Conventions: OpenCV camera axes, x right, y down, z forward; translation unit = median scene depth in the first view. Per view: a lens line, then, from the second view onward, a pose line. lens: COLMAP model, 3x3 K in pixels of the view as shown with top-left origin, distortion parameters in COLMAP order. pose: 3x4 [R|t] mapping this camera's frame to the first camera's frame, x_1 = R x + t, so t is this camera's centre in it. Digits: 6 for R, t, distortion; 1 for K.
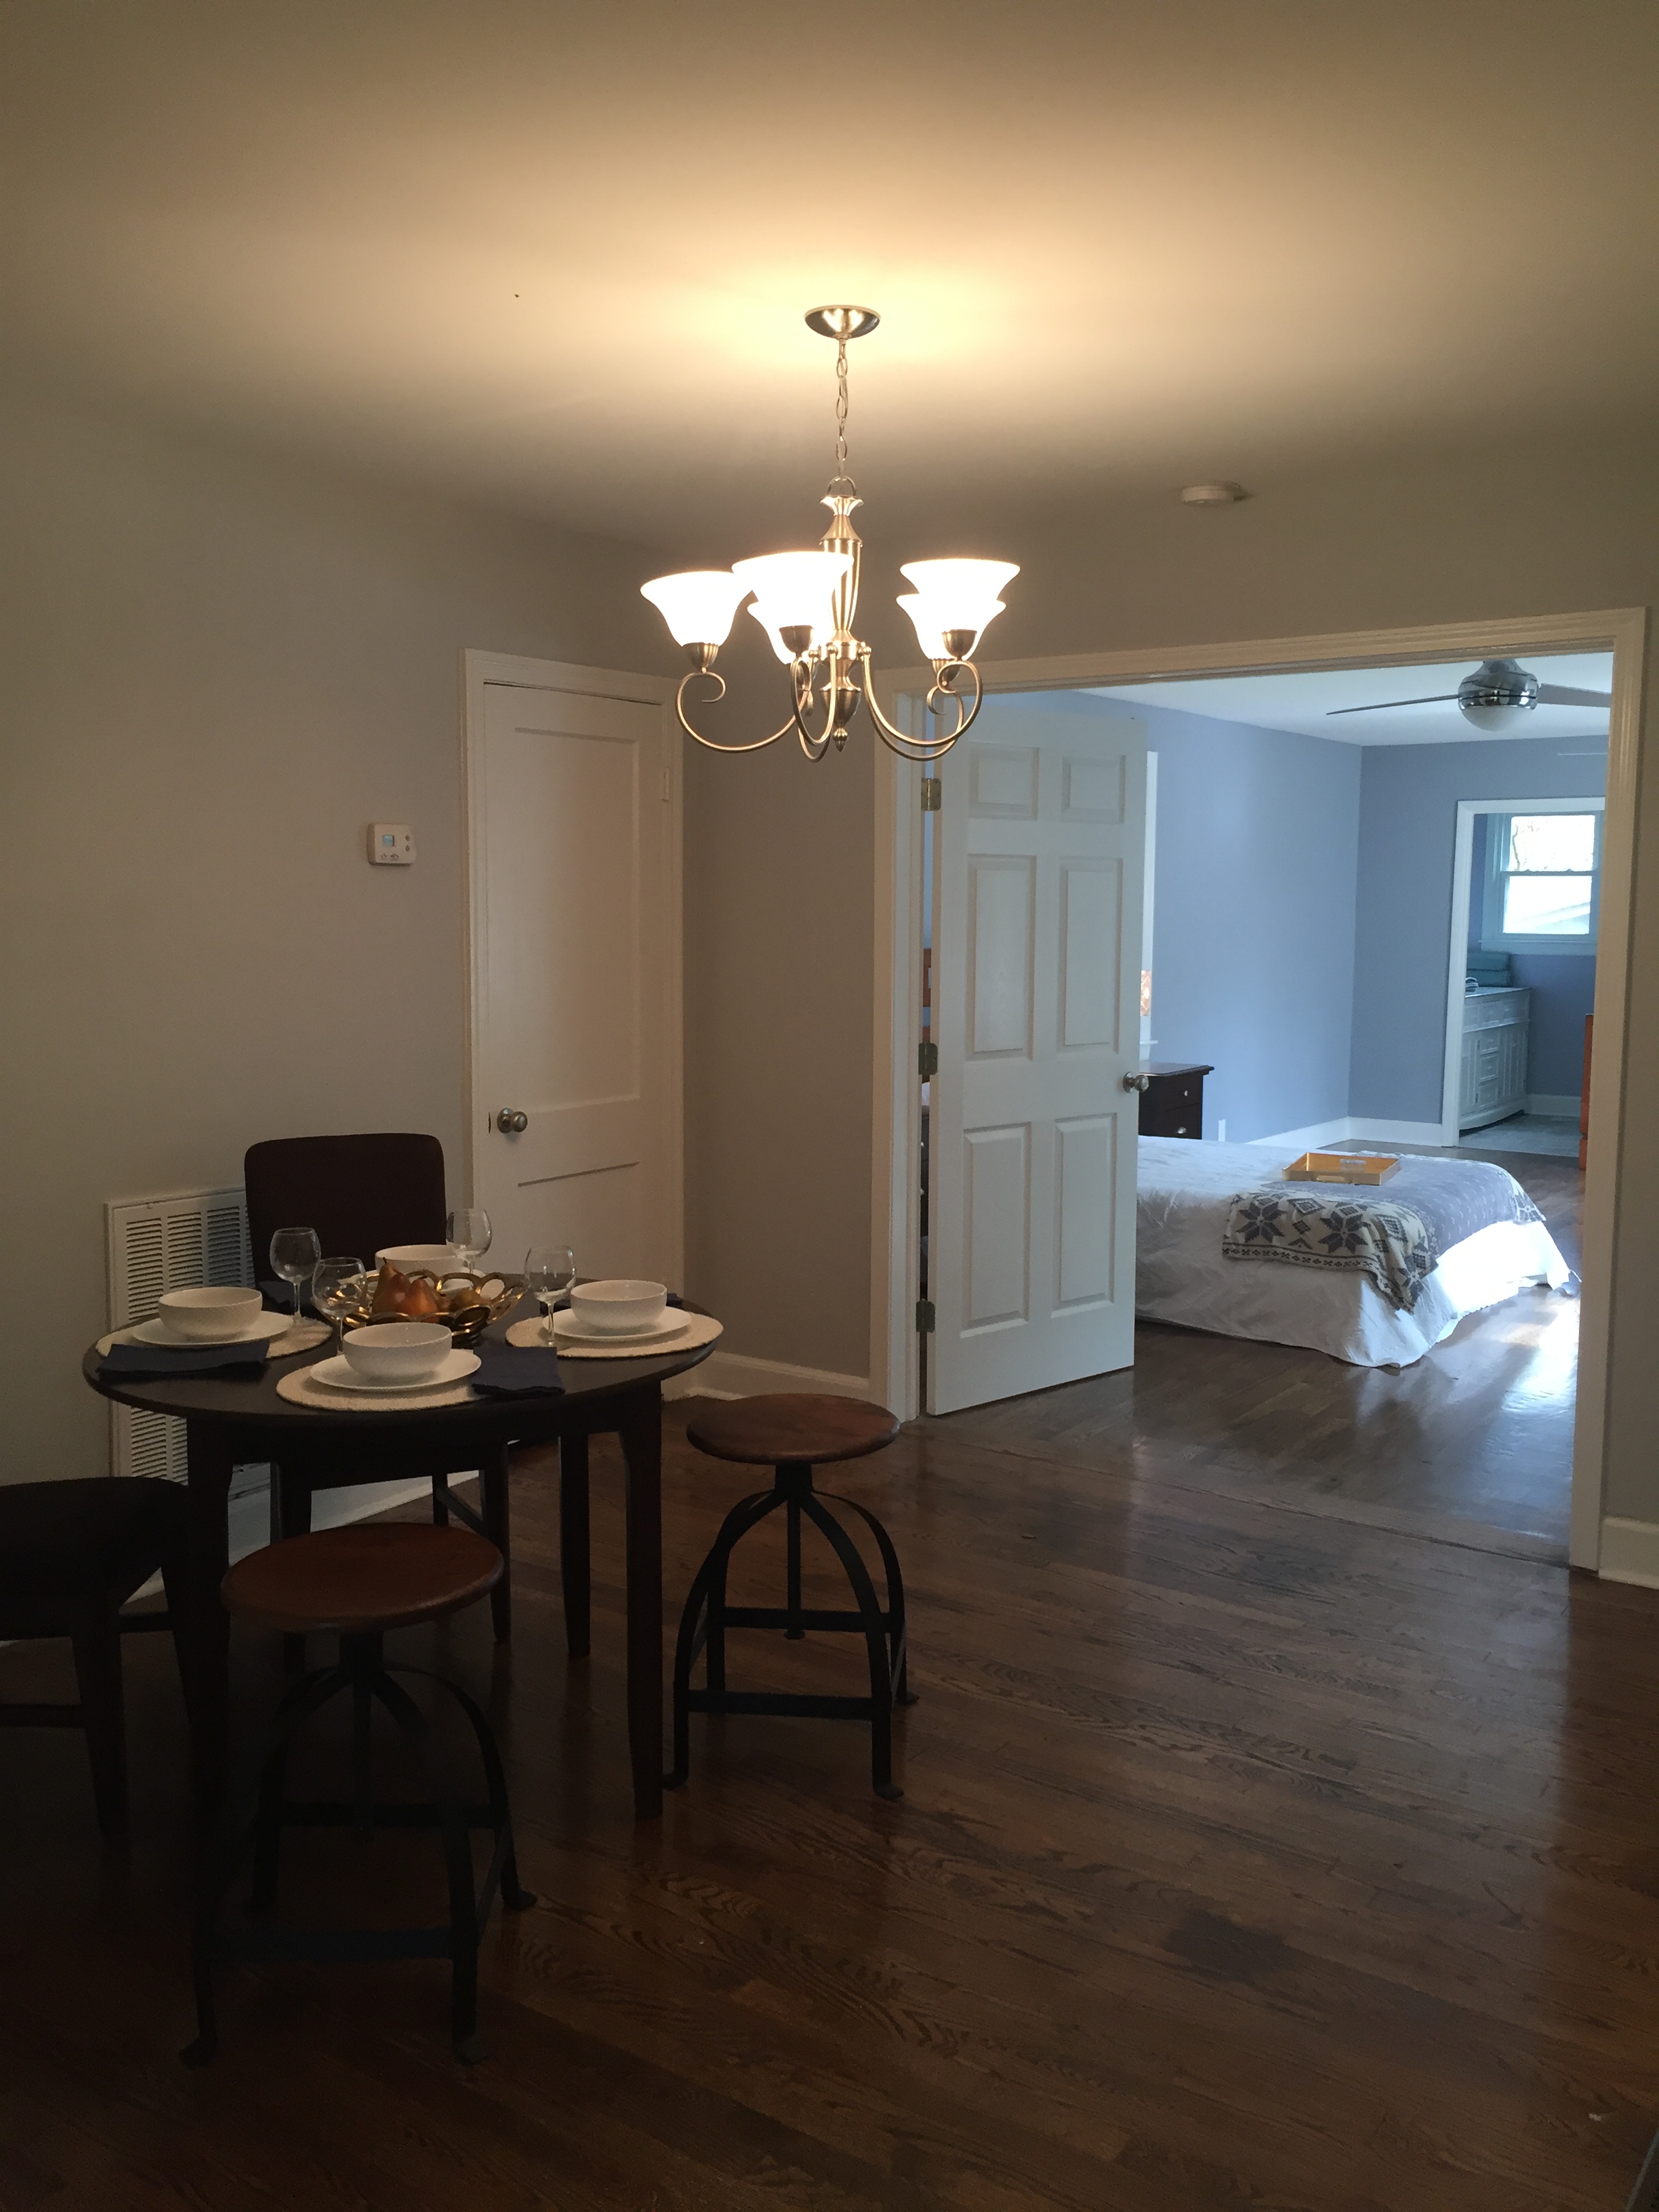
lens RADIAL K [[1881.4, 0, 829.5], [0, 1881.4, 1106.0], [0, 0, 1]] dist [0.043897, 0.003065]
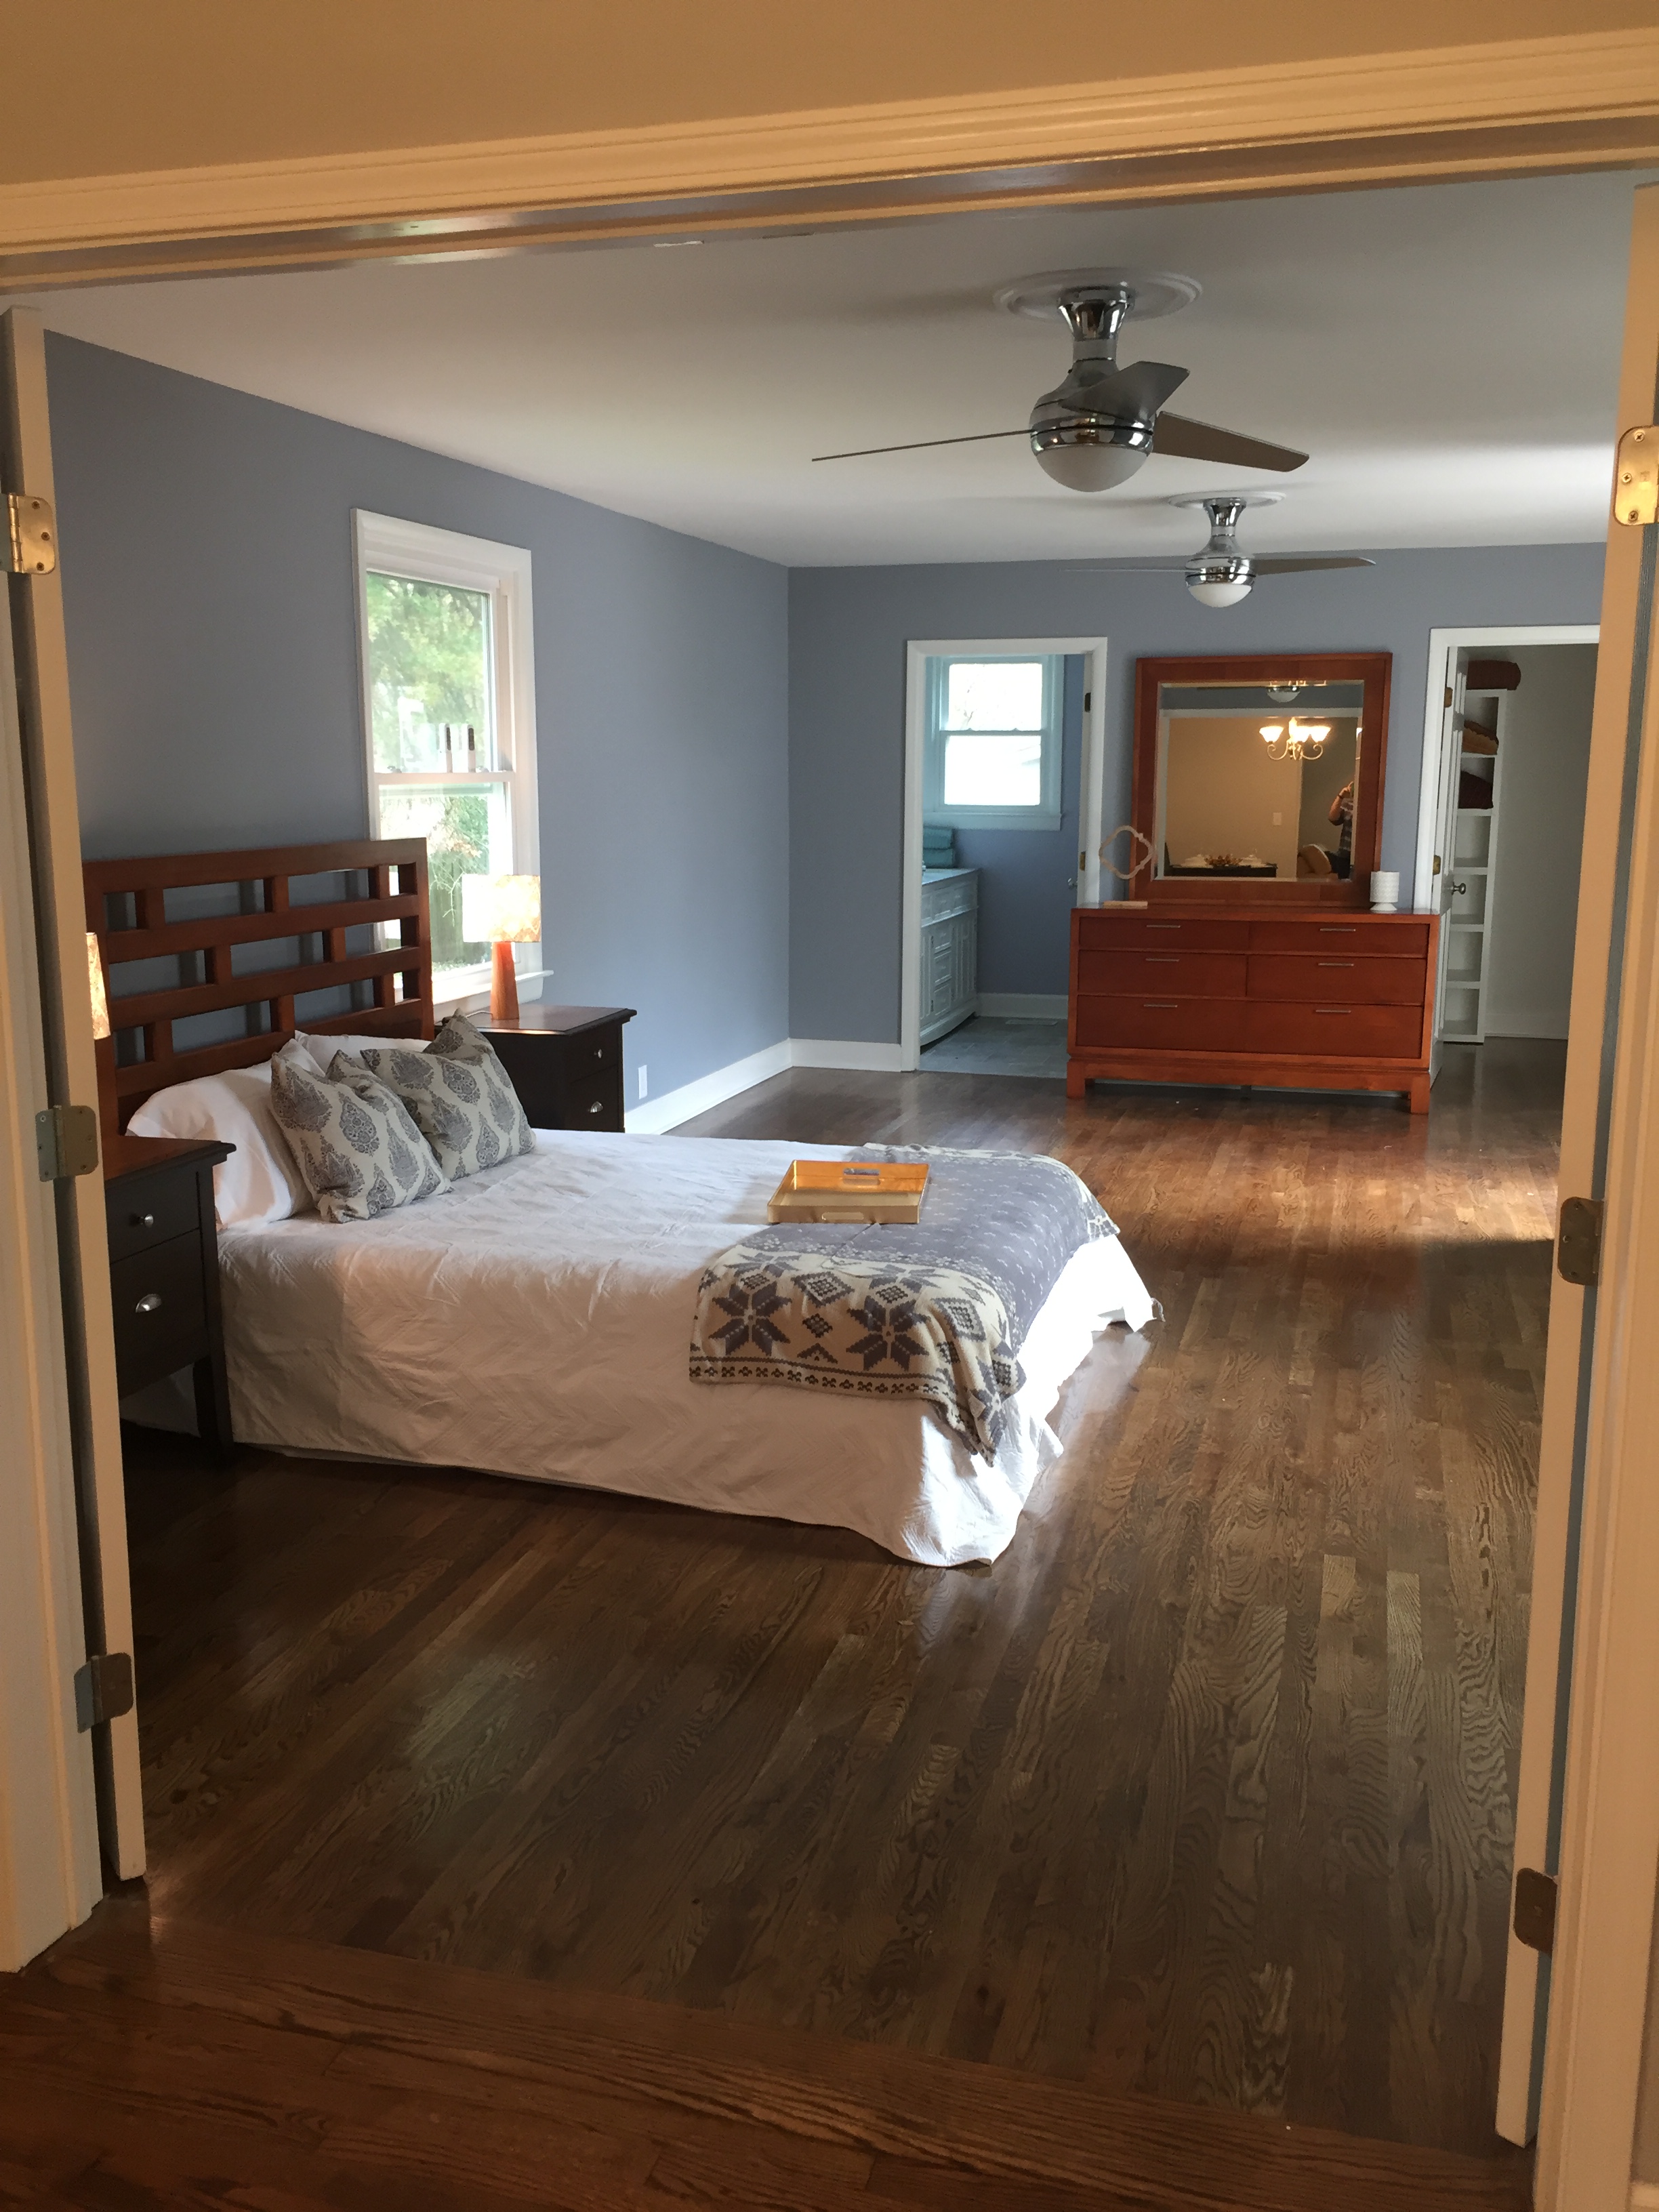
lens RADIAL K [[1881.4, 0, 829.5], [0, 1881.4, 1106.0], [0, 0, 1]] dist [0.043897, 0.003065]
pose [[0.947408, -0.059965, 0.314361, 0.069484], [0.036953, 0.996216, 0.078662, -0.051366], [-0.317888, -0.062909, 0.946039, 0.433526]]
